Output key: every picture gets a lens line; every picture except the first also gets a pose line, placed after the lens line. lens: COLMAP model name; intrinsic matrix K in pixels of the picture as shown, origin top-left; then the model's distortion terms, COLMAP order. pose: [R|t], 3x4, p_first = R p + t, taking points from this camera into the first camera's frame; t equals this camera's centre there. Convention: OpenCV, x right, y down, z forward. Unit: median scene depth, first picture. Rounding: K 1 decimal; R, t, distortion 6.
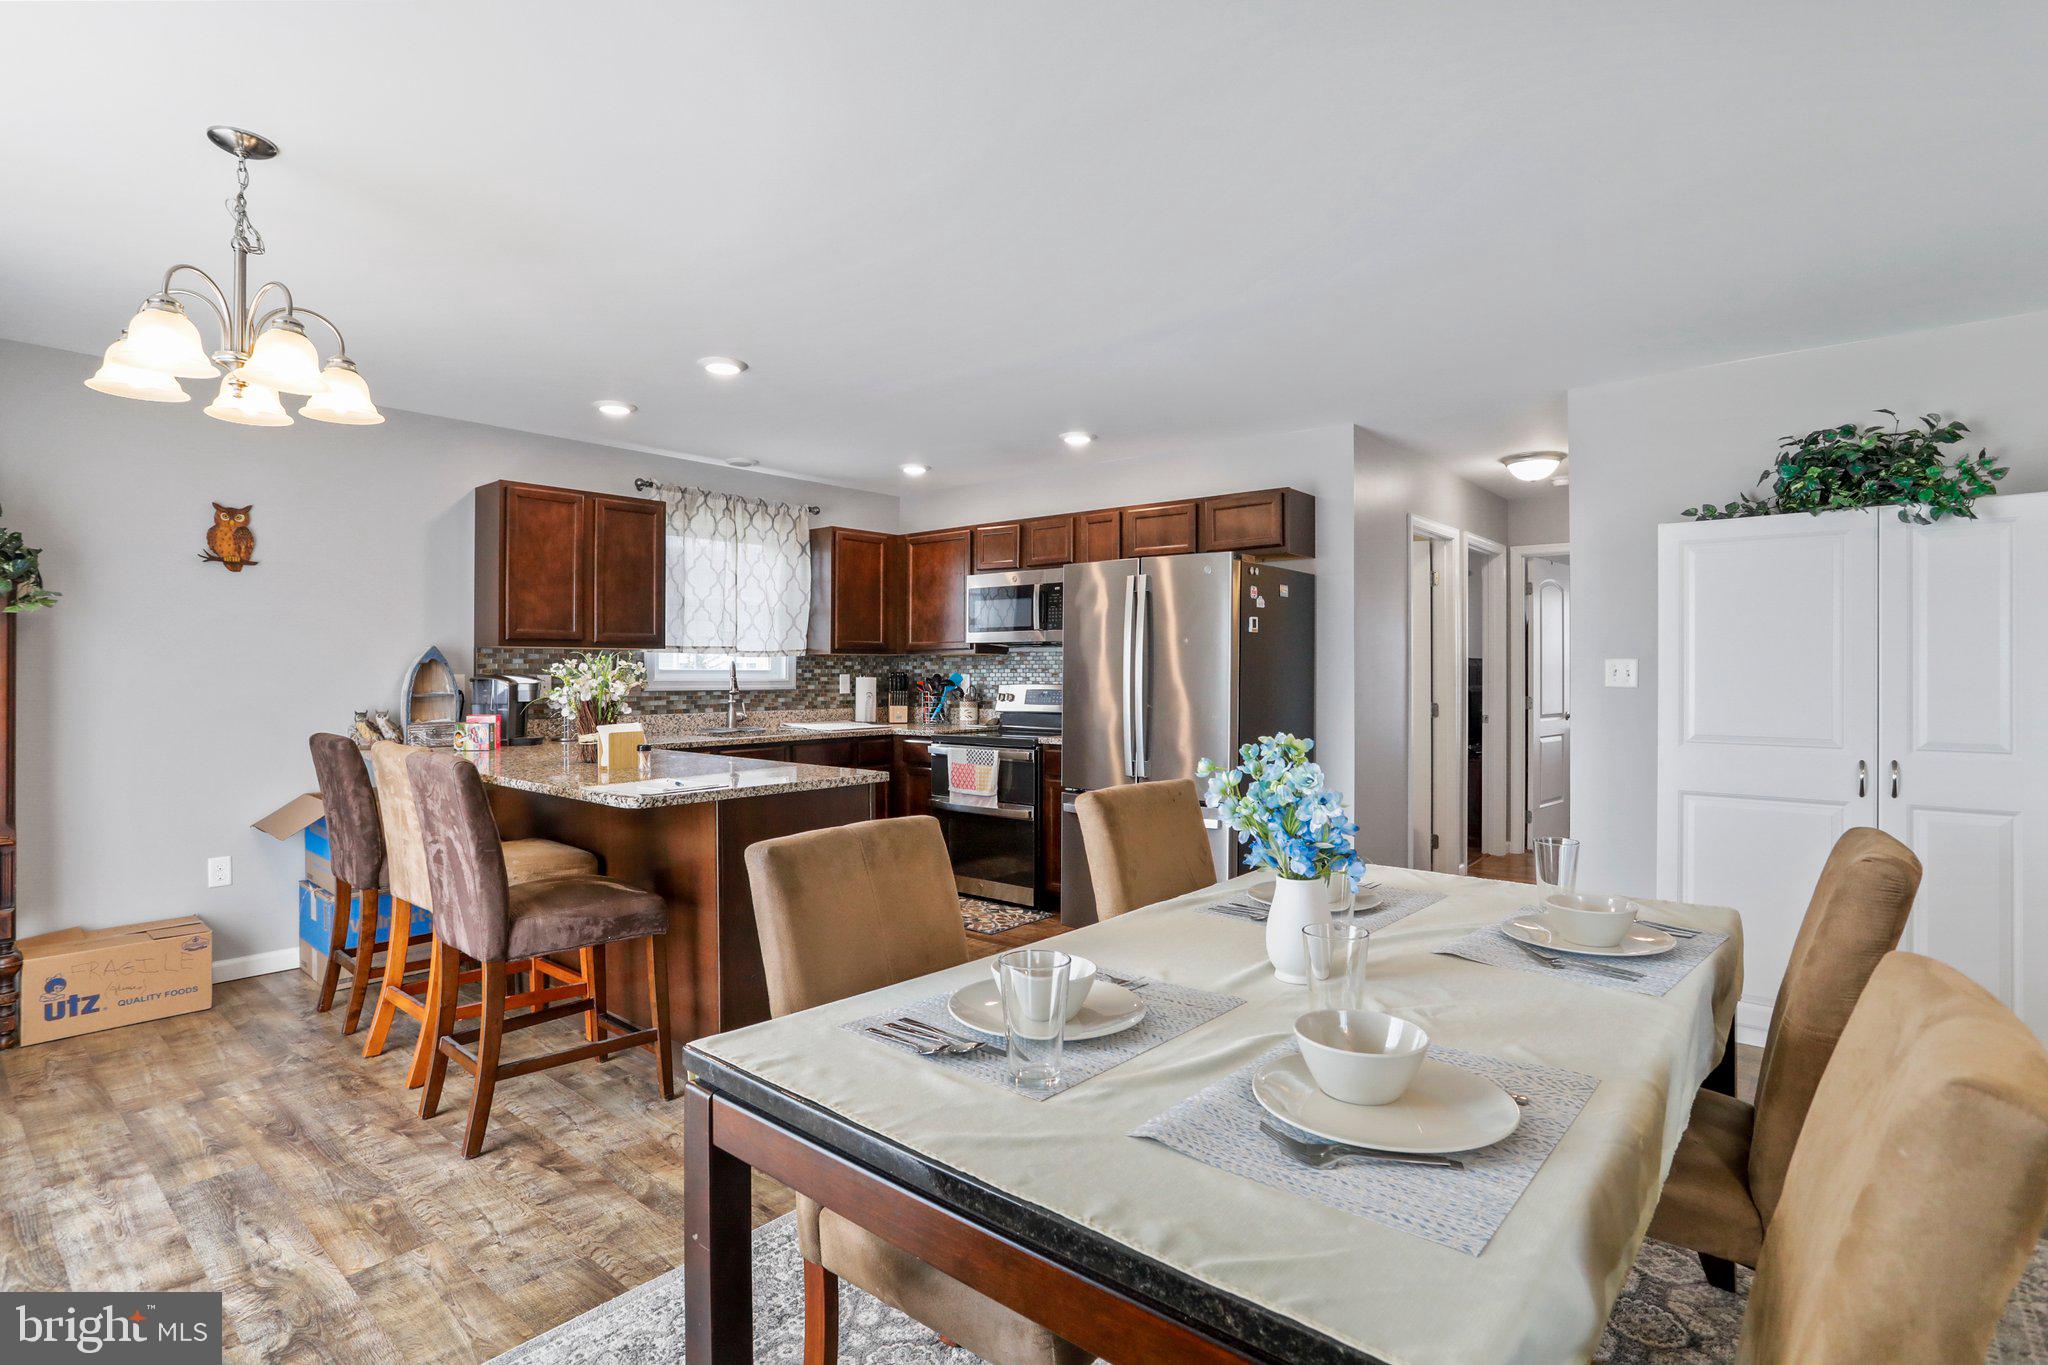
lens RADIAL K [[1019.9, 0, 1014.7], [0, 1019.9, 666.6], [0, 0, 1]] dist [-0.002649, 0.000467]
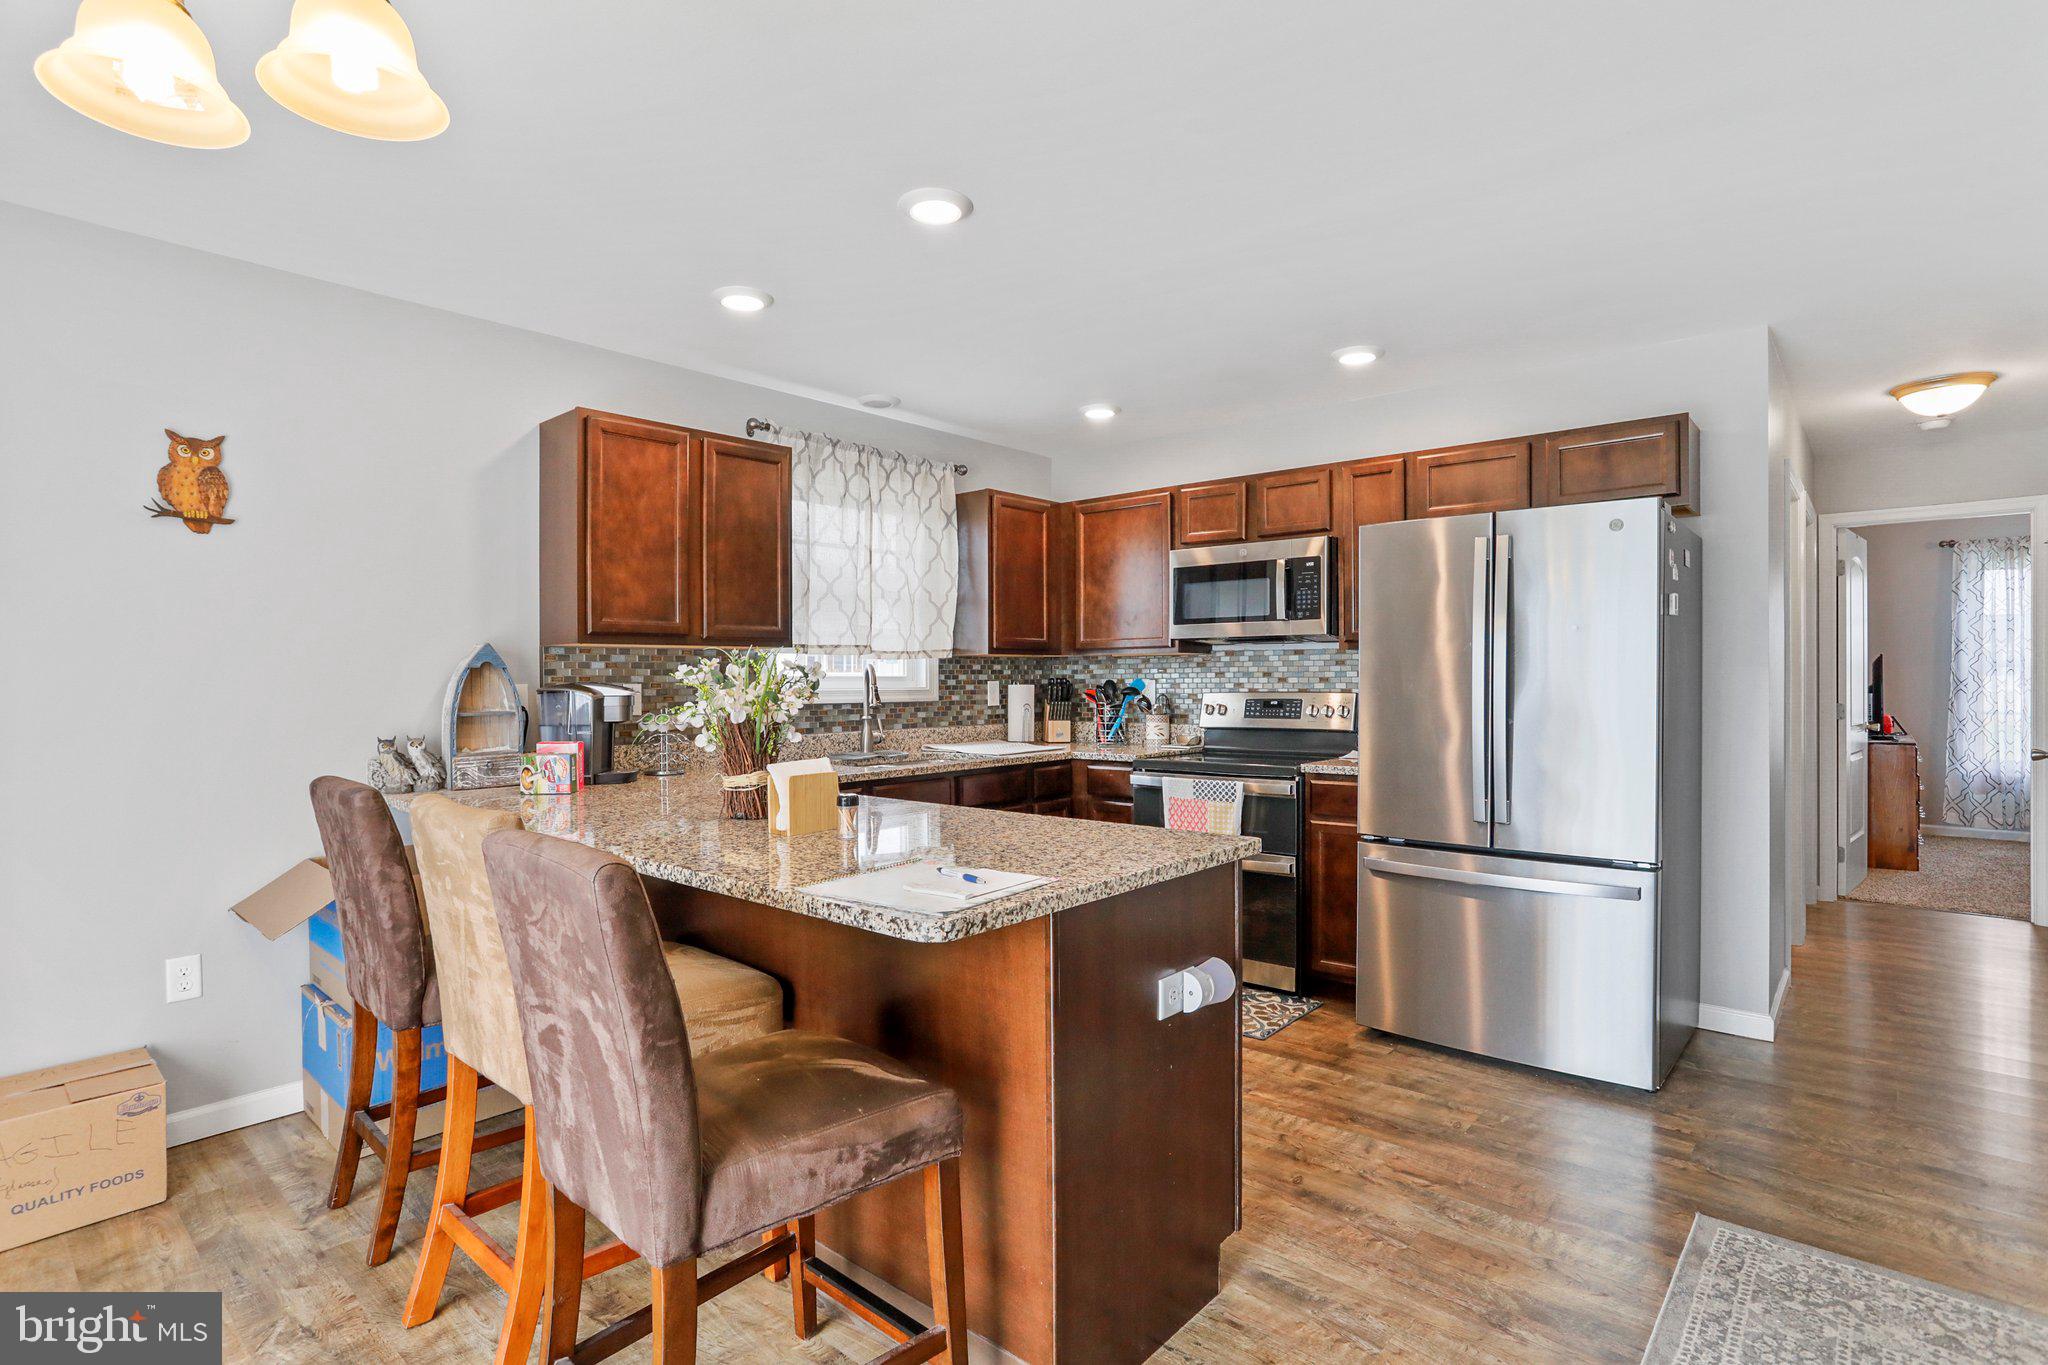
lens RADIAL K [[1006.4, 0, 1018.9], [0, 1006.4, 680.9], [0, 0, 1]] dist [-0.031938, 0.013978]
pose [[0.999971, -0.006788, 0.003313, -0.199154], [0.006768, 0.999959, 0.005983, 0.003834], [-0.003354, -0.005961, 0.999977, 0.300369]]
